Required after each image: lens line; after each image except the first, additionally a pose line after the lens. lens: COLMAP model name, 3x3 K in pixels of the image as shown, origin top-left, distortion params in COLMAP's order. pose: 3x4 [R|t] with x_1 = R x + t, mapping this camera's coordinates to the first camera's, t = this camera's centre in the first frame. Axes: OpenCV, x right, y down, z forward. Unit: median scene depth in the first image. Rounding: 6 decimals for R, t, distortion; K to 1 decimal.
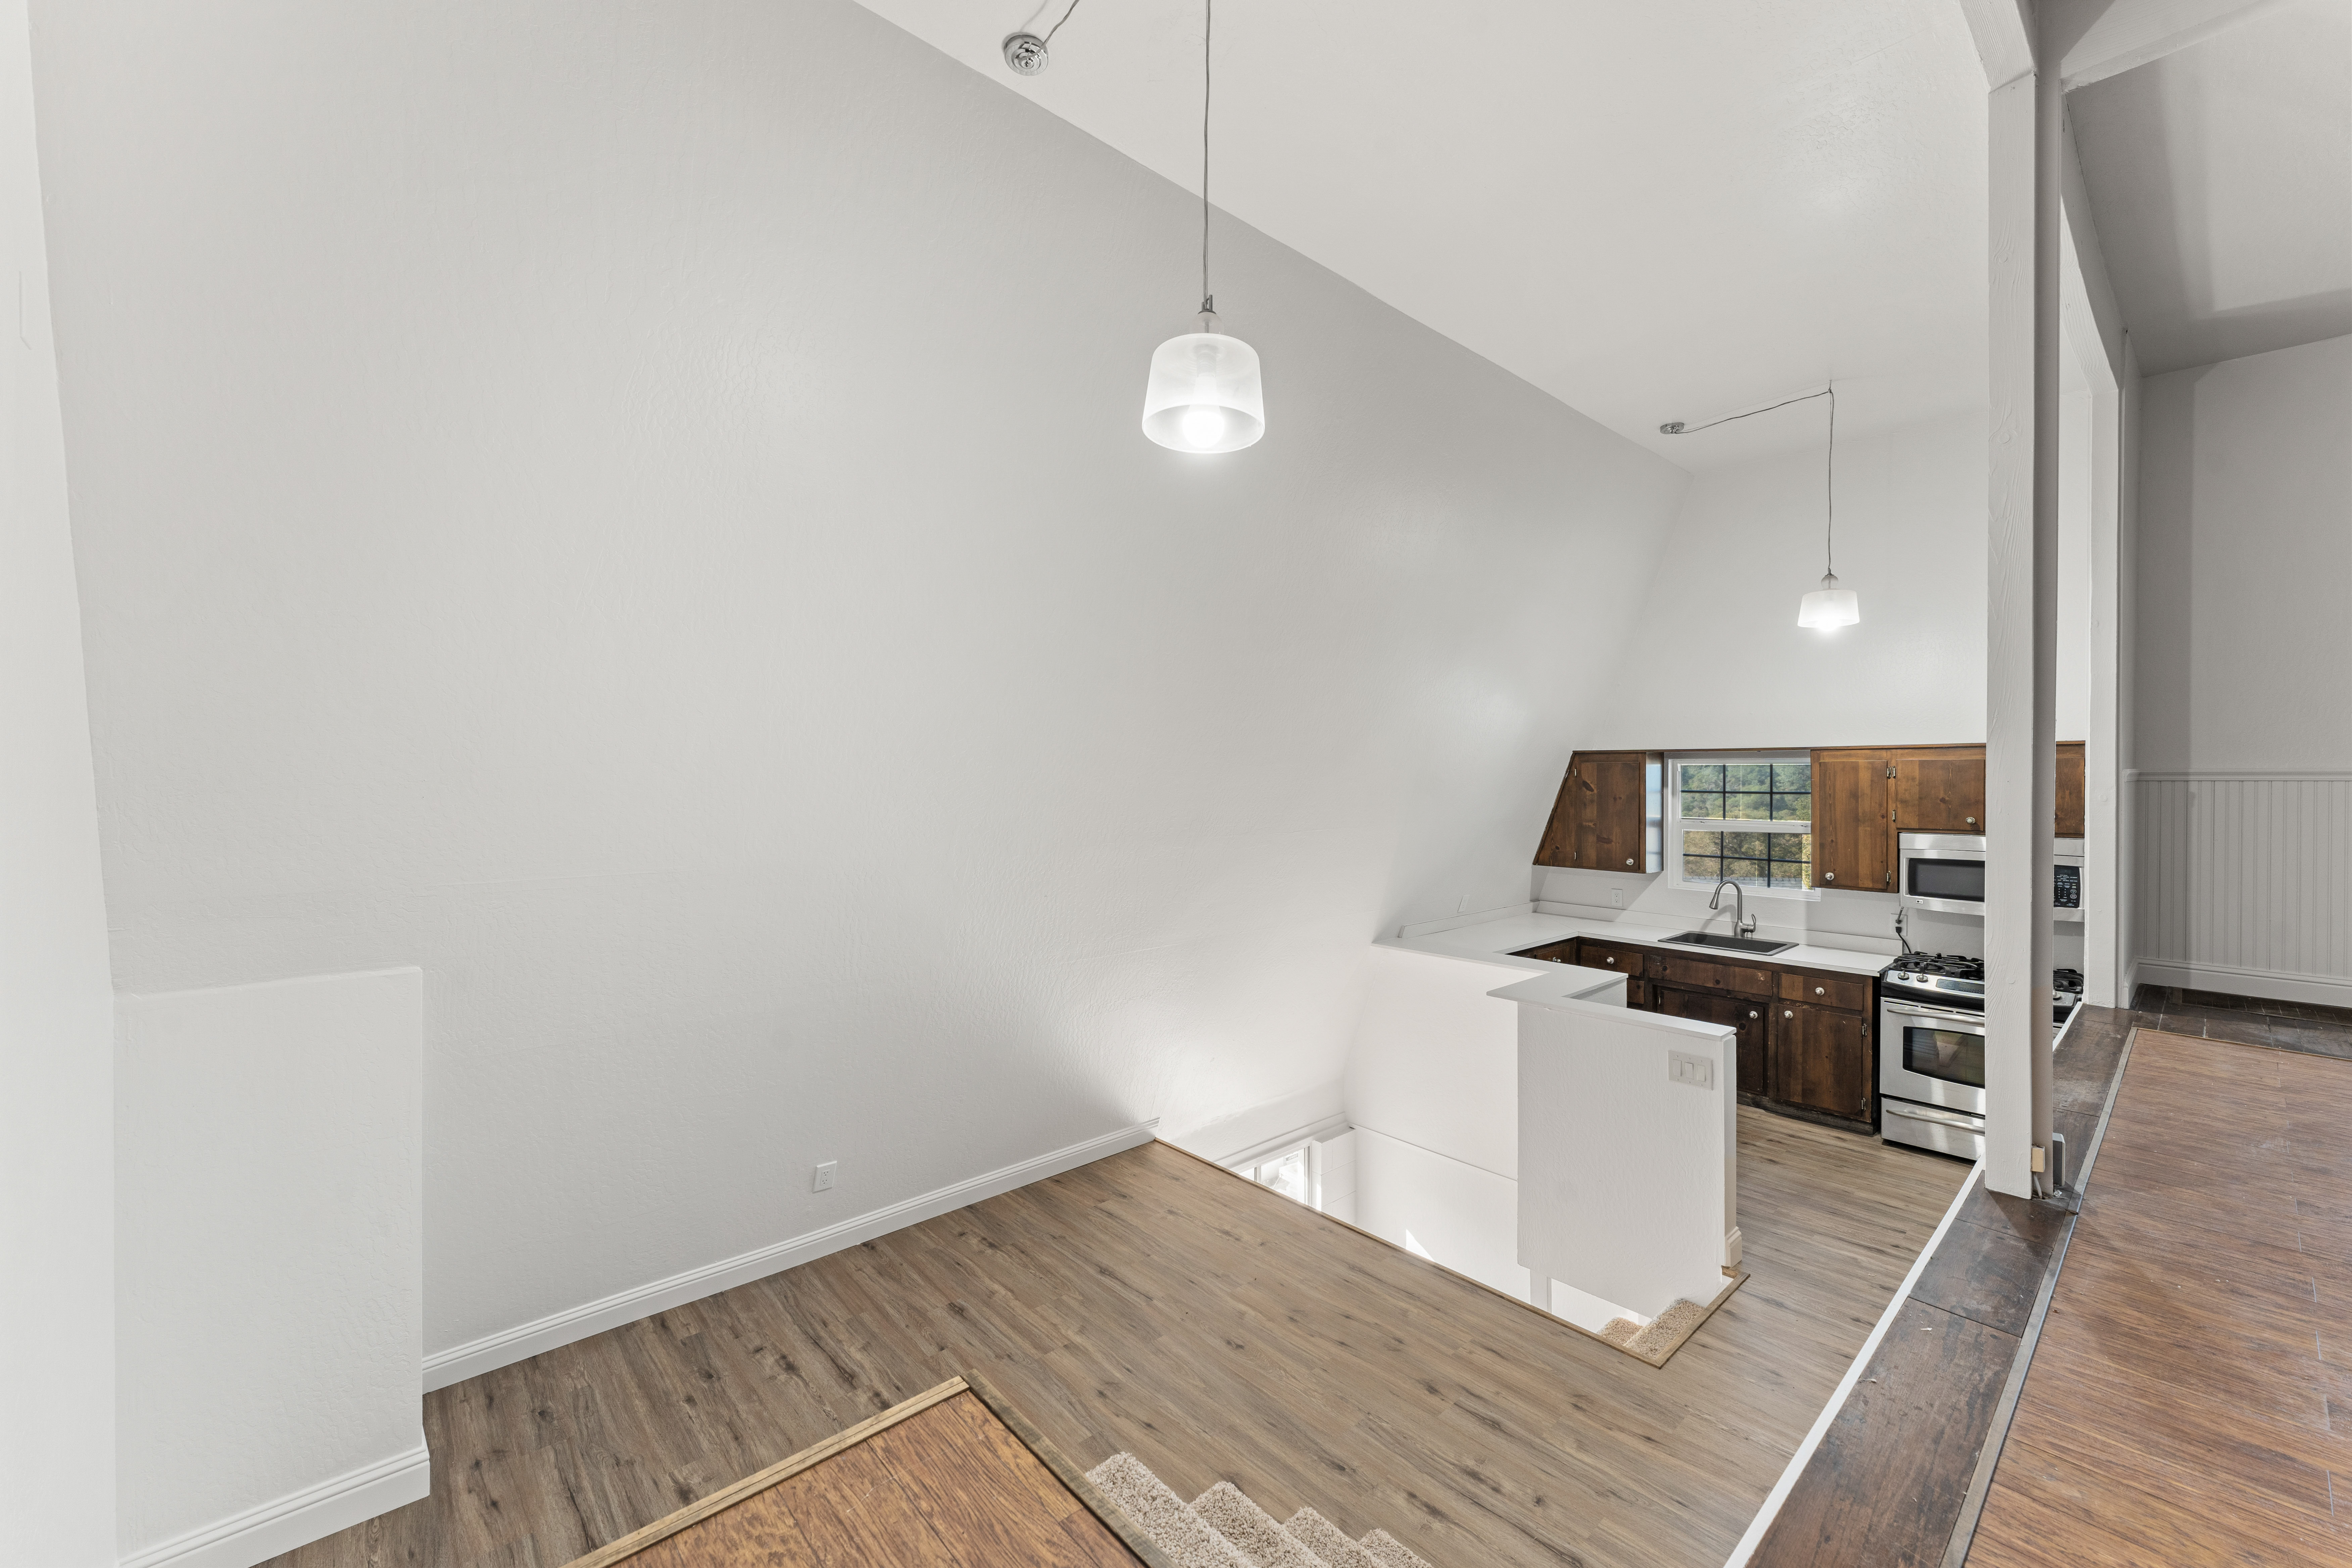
lens RADIAL K [[936.1, 0, 1182.1], [0, 936.1, 787.9], [0, 0, 1]] dist [0.004955, -0.001104]
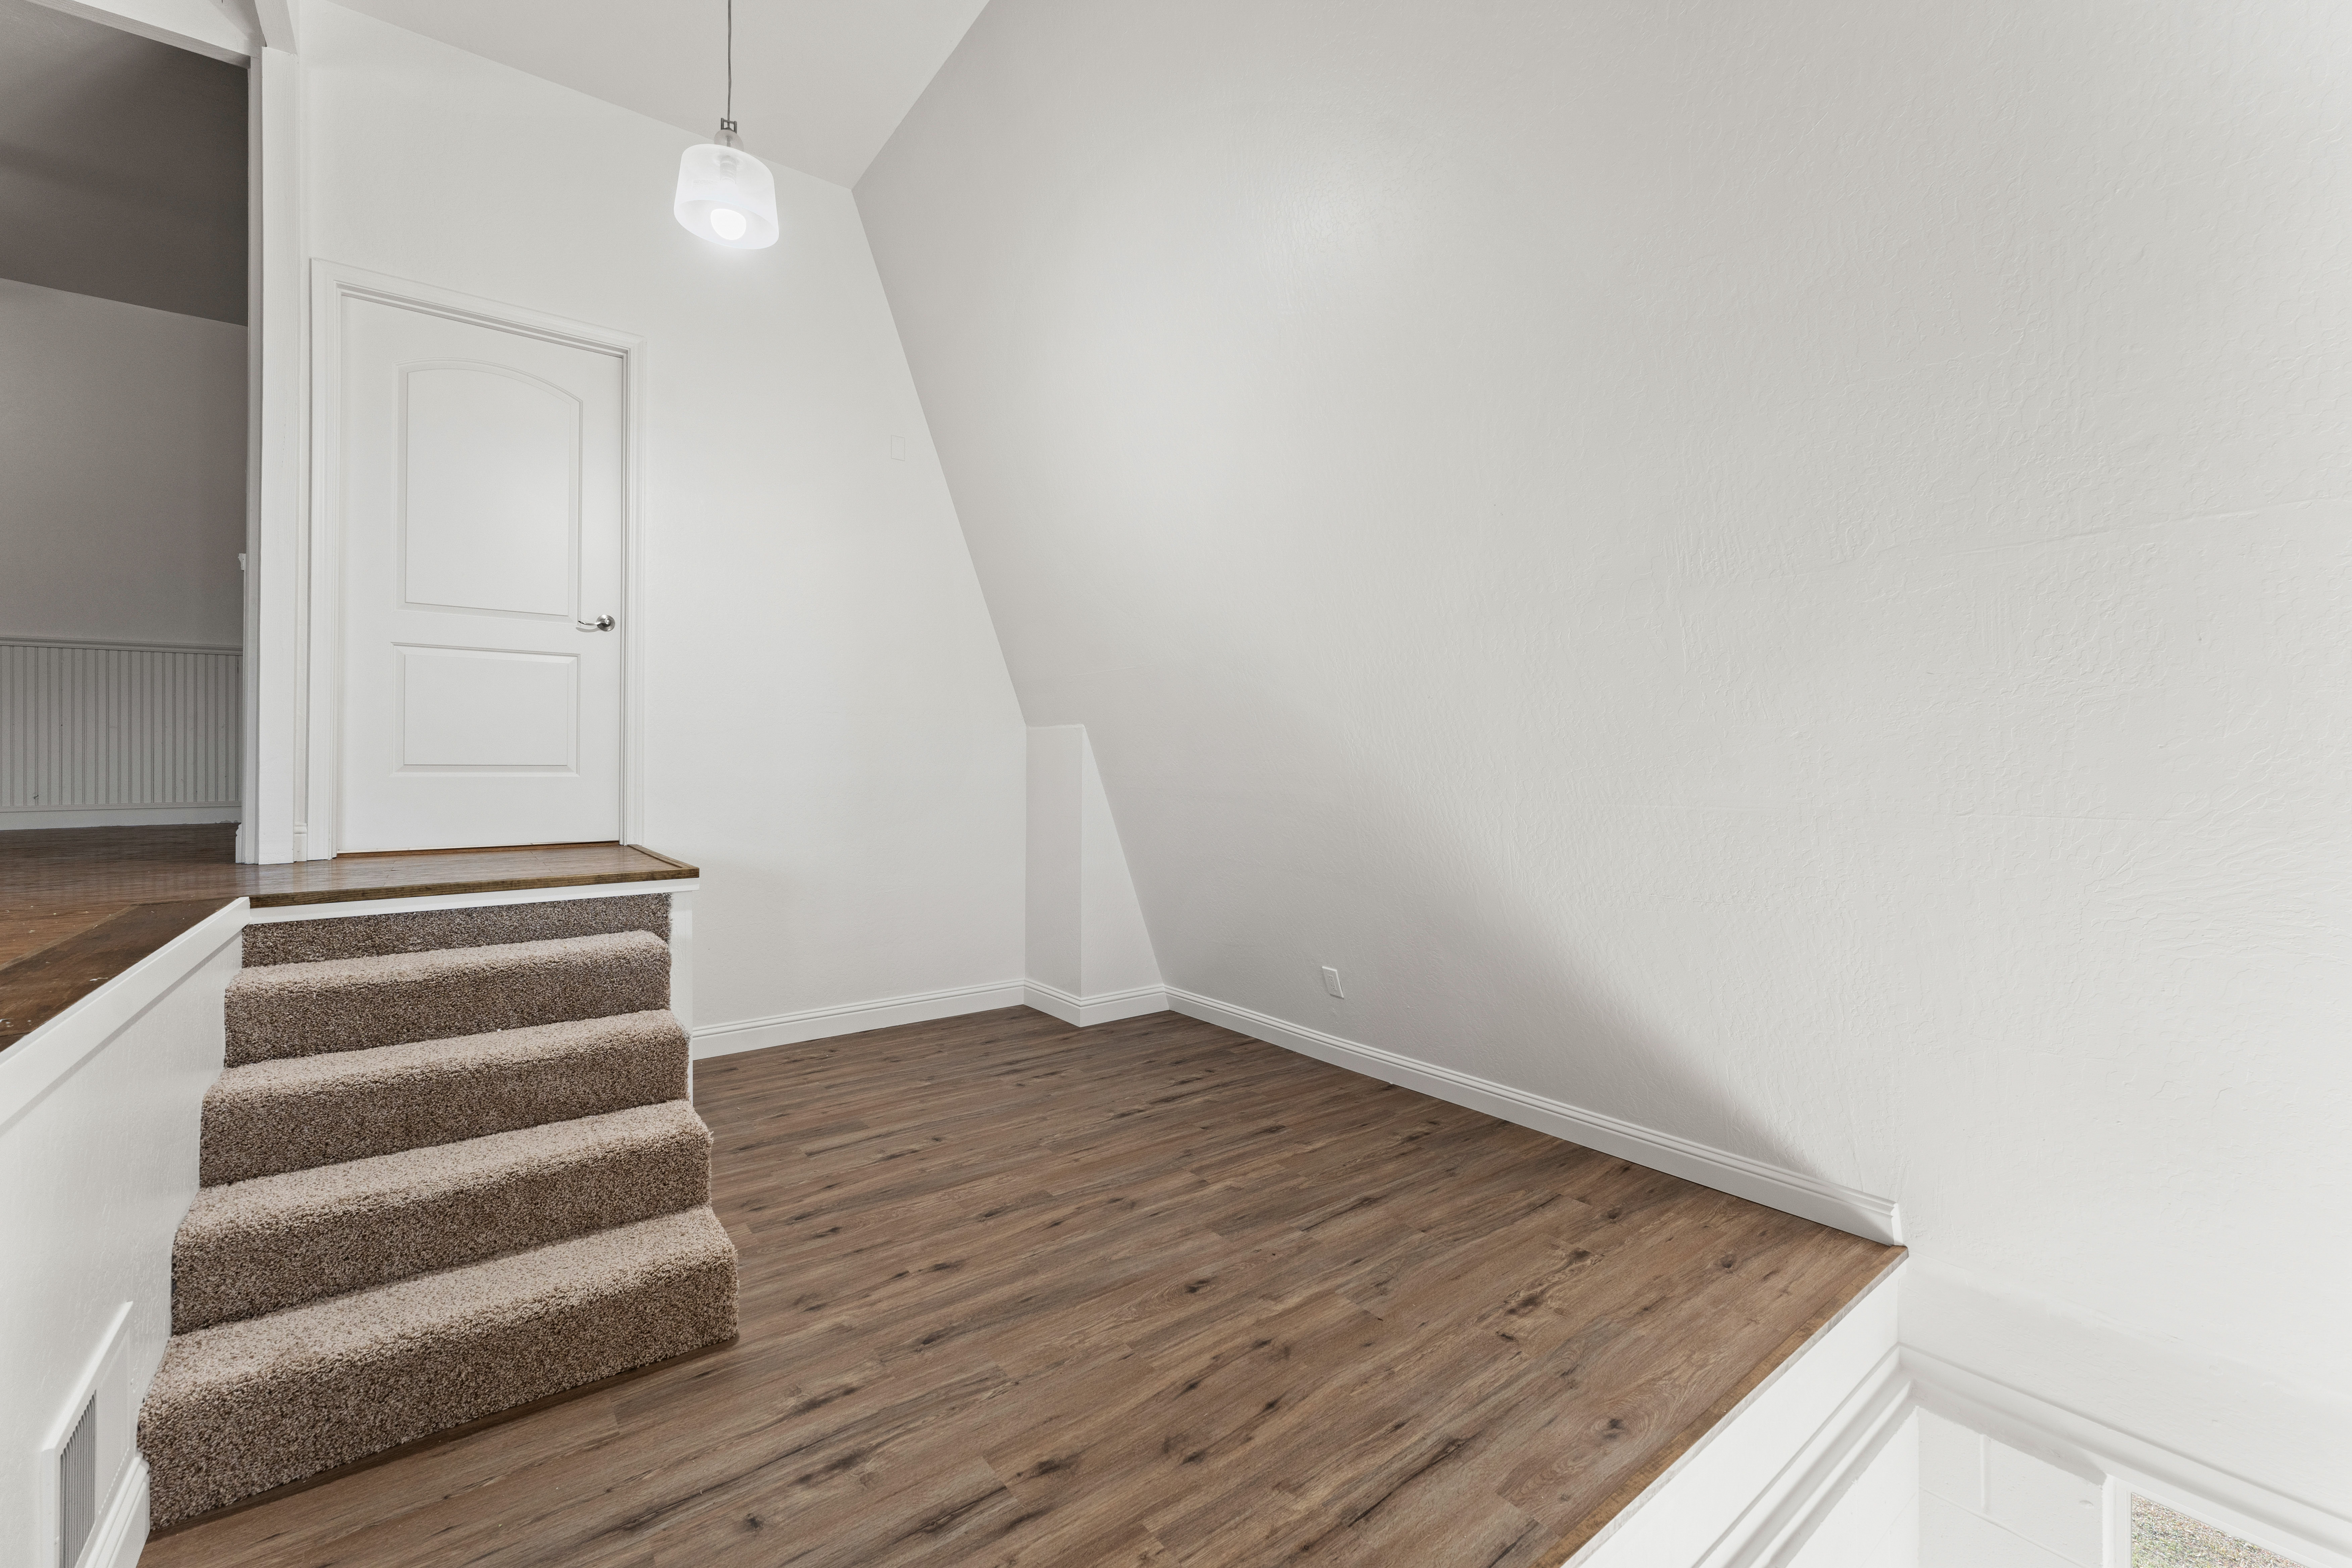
lens RADIAL K [[936.1, 0, 1176.9], [0, 936.1, 768.2], [0, 0, 1]] dist [0.004955, -0.001104]
pose [[-0.063711, 0.003824, -0.997961, 0.777910], [-0.012993, 0.999905, 0.004661, 0.201079], [0.997884, 0.013263, -0.063655, 1.041479]]
